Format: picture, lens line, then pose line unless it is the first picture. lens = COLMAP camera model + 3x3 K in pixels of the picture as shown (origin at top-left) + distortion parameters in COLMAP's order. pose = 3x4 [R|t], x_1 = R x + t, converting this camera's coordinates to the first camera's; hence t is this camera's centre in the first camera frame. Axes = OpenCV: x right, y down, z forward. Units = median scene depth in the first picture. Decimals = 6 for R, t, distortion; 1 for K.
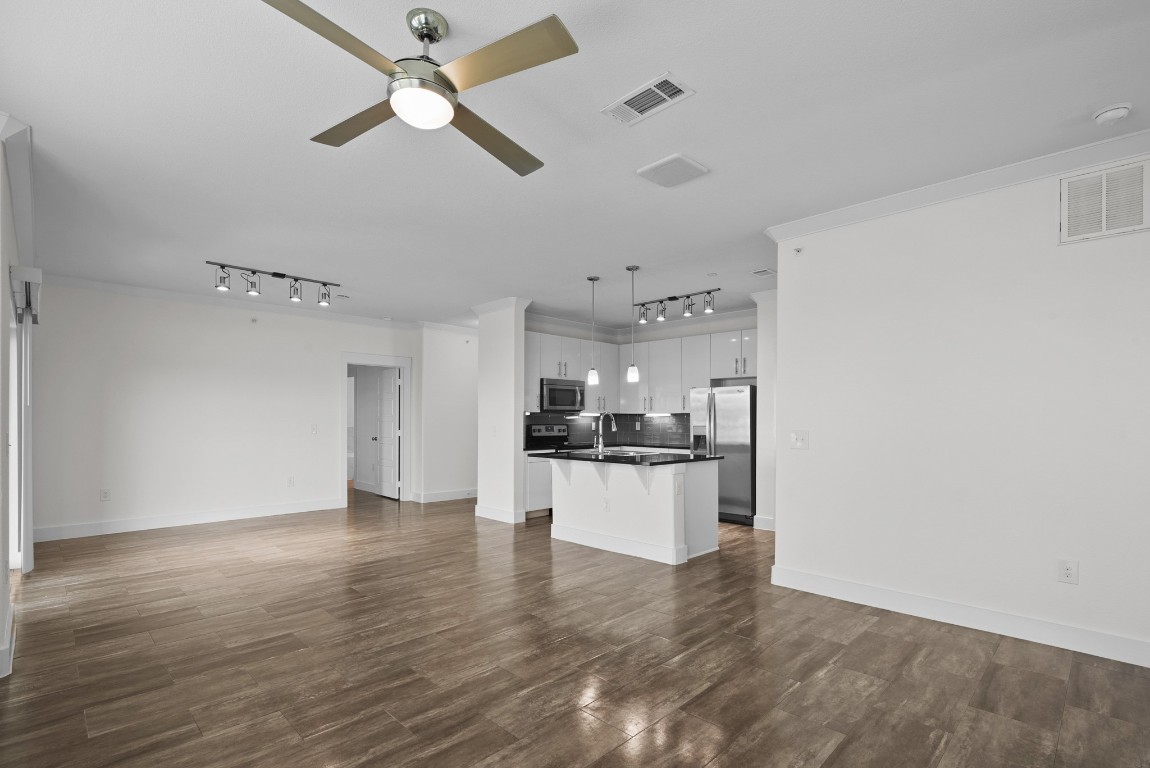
lens RADIAL K [[539.3, 0, 573.2], [0, 539.3, 424.1], [0, 0, 1]] dist [-0.001798, 0.000274]
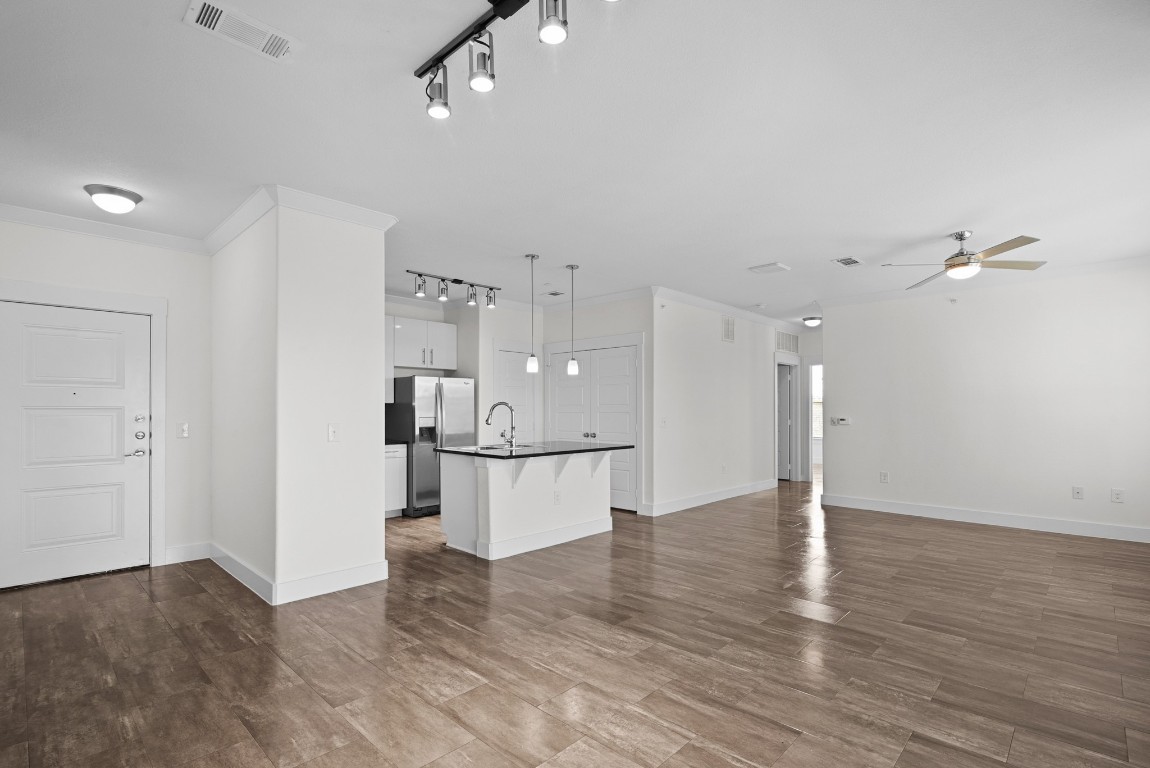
lens RADIAL K [[539.3, 0, 578.0], [0, 539.3, 403.5], [0, 0, 1]] dist [-0.001798, 0.000274]
pose [[-0.025823, 0.007611, 0.999638, -0.766471], [0.011171, 0.999911, -0.007324, -0.010672], [-0.999604, 0.010978, -0.025905, 0.821633]]
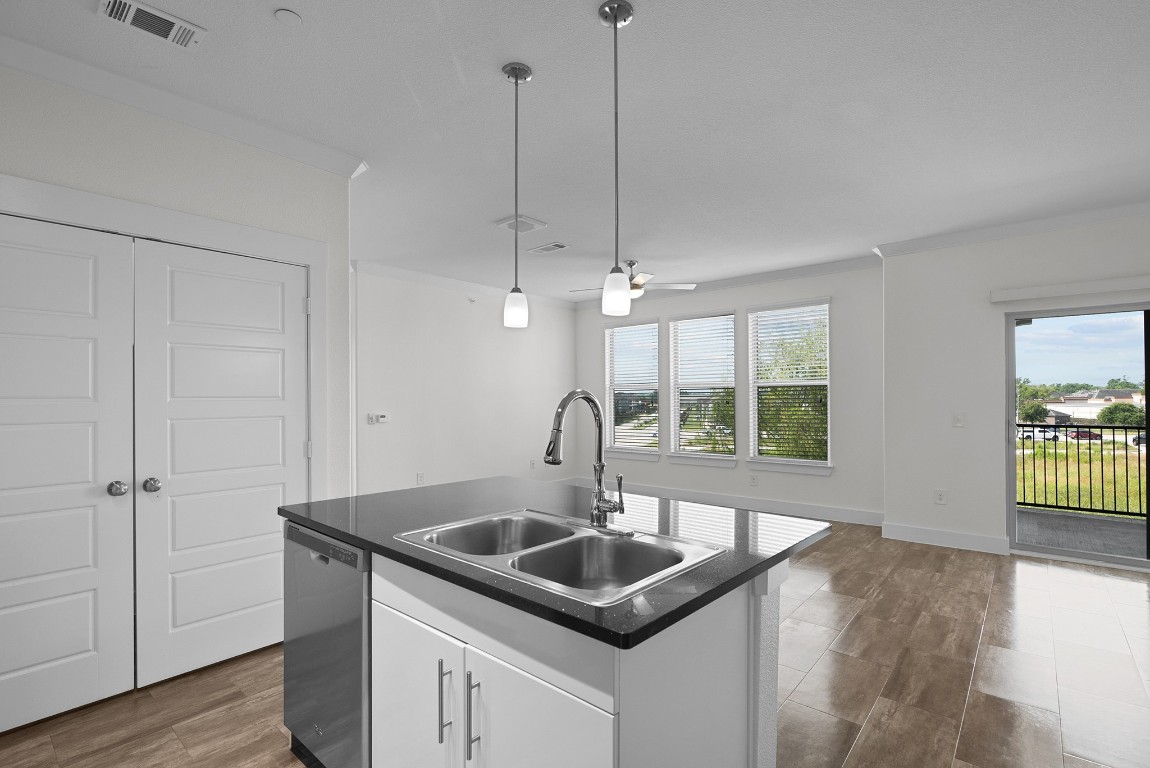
lens RADIAL K [[539.3, 0, 575.4], [0, 539.3, 388.0], [0, 0, 1]] dist [-0.001798, 0.000274]
pose [[-0.997090, 0.002096, -0.076199, 0.075339], [0.002932, 0.999937, -0.010868, -0.016534], [0.076171, -0.011059, -0.997033, 1.169493]]
